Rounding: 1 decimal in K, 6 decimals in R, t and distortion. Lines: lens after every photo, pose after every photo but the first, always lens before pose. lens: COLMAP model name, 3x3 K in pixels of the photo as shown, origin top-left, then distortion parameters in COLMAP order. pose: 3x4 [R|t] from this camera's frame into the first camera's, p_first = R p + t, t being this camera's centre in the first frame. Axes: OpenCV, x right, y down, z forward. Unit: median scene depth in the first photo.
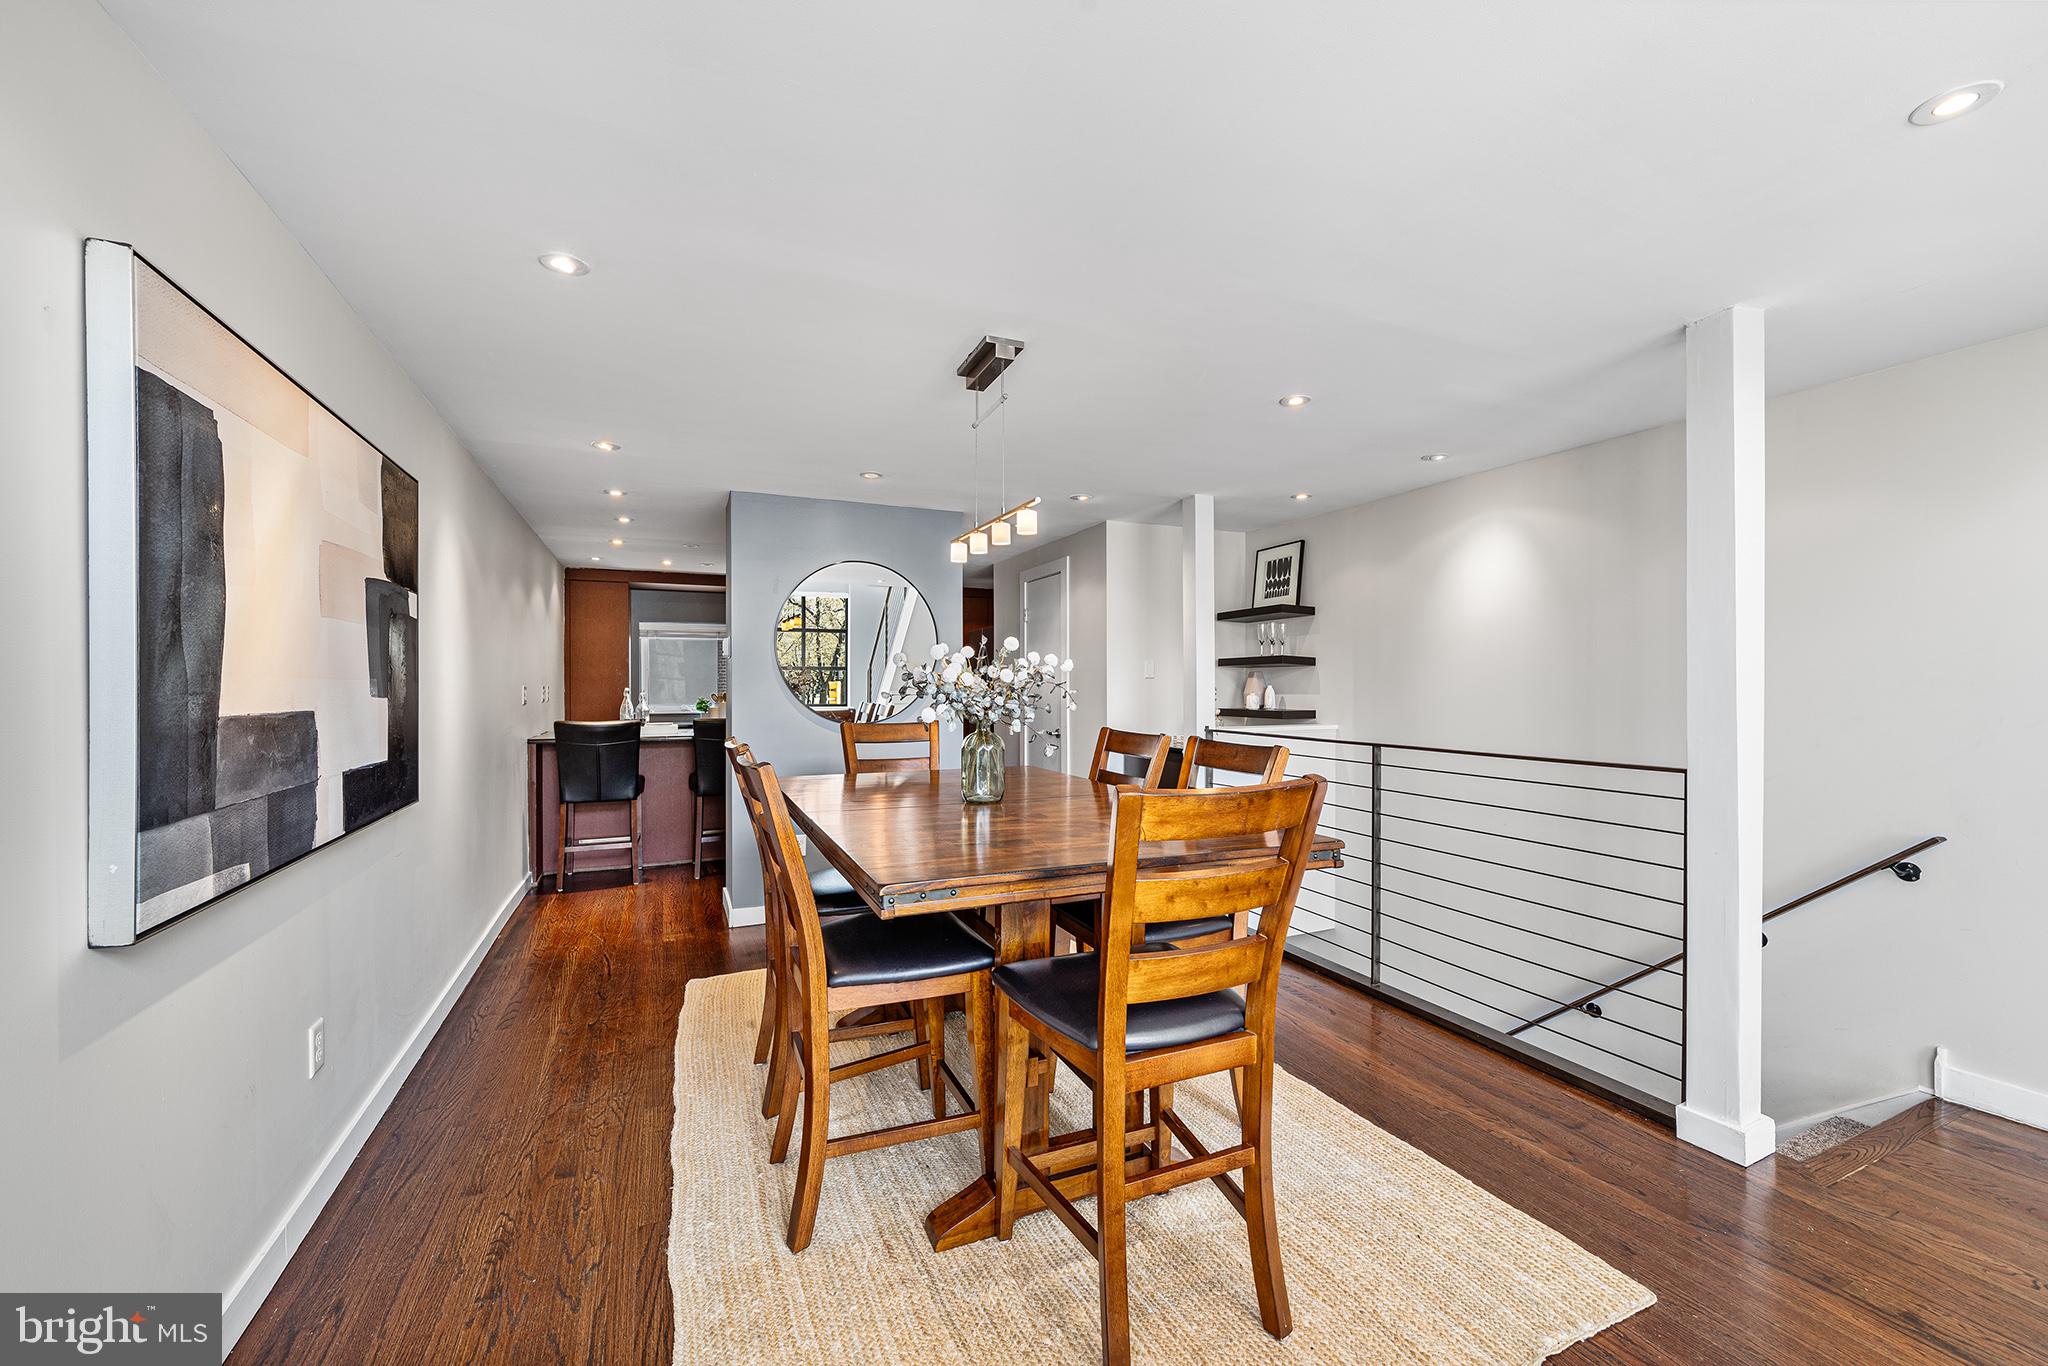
lens RADIAL K [[792.8, 0, 1024.0], [0, 792.8, 683.0], [0, 0, 1]] dist [0.000507, 0.000061]
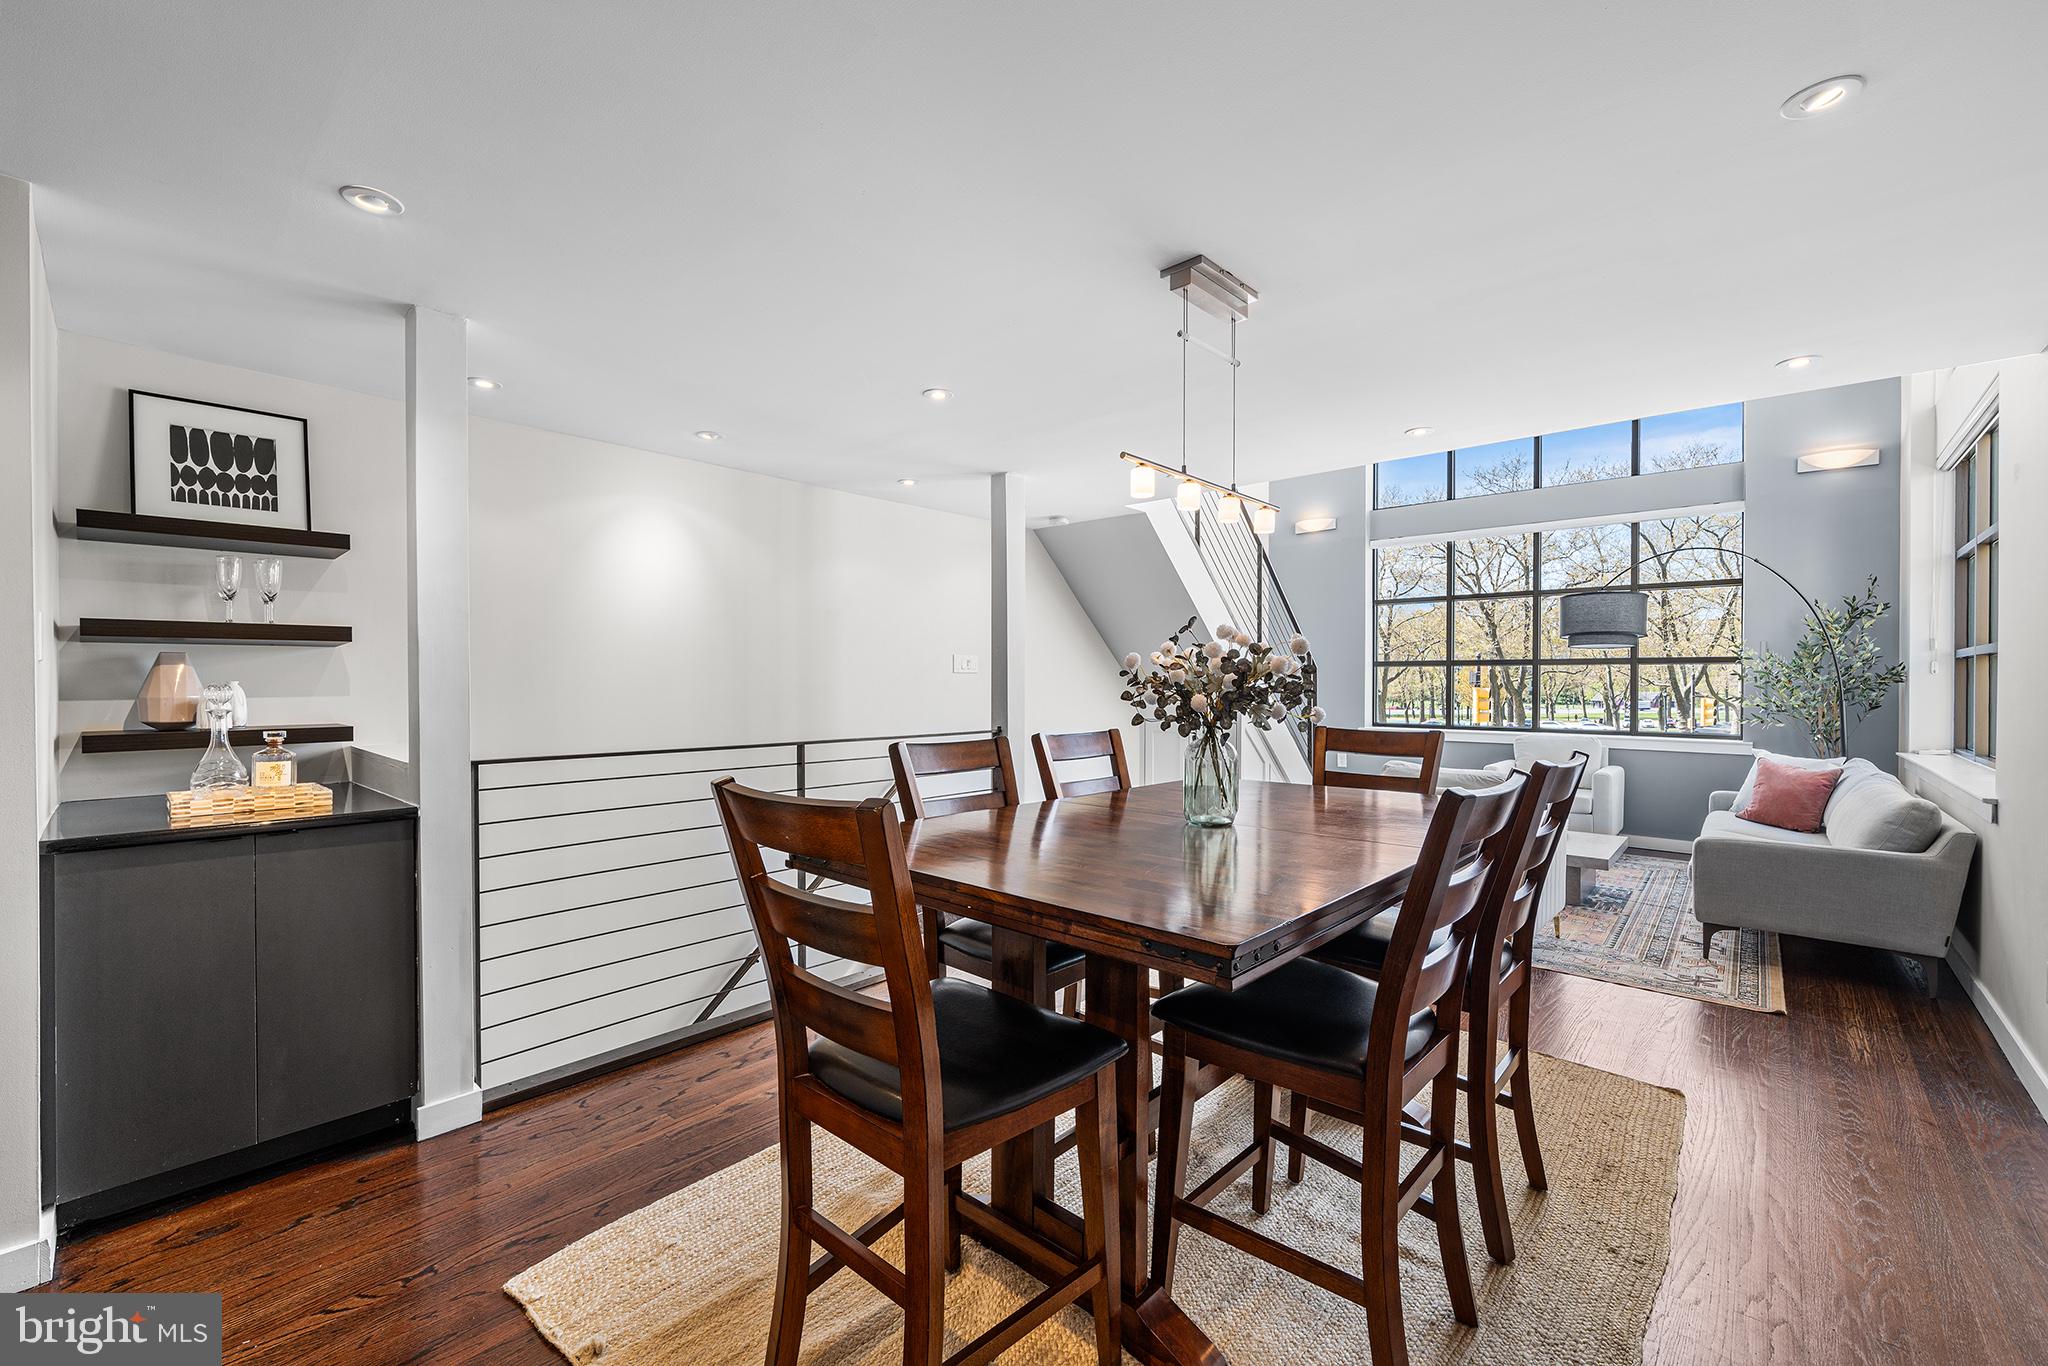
lens RADIAL K [[830.5, 0, 1016.9], [0, 830.5, 690.7], [0, 0, 1]] dist [-0.001176, -0.000097]
pose [[-0.388559, -0.030786, 0.920909, -0.379606], [-0.009977, 0.999524, 0.029204, -0.011340], [-0.921370, 0.002159, -0.388681, 0.755648]]
